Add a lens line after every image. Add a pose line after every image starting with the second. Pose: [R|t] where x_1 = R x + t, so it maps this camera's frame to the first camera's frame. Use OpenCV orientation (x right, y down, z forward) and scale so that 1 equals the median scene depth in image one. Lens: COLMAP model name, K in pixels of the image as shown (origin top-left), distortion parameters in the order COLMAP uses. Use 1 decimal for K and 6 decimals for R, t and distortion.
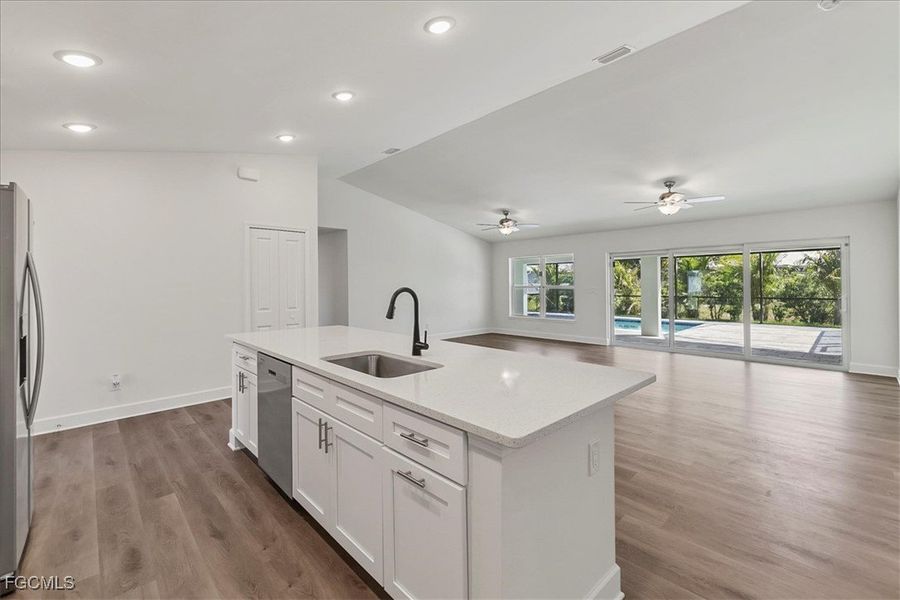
lens RADIAL K [[384.5, 0, 445.8], [0, 384.5, 282.4], [0, 0, 1]] dist [0.001487, 0.001009]
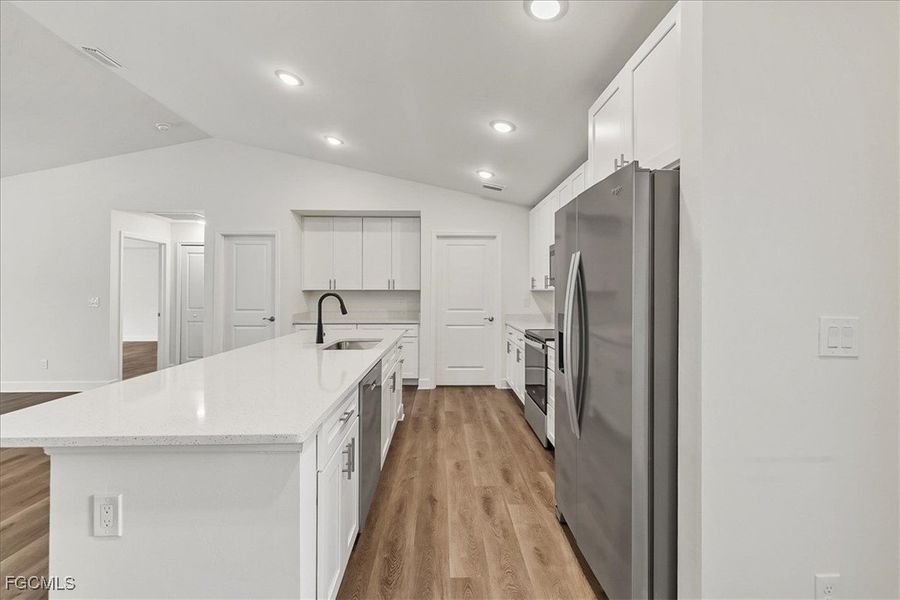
lens RADIAL K [[384.5, 0, 447.8], [0, 384.5, 295.7], [0, 0, 1]] dist [0.001487, 0.001009]
pose [[-0.743554, 0.002498, 0.668671, -1.430230], [0.003766, 0.999993, 0.000452, 0.021832], [-0.668665, 0.002854, -0.743559, 1.857250]]
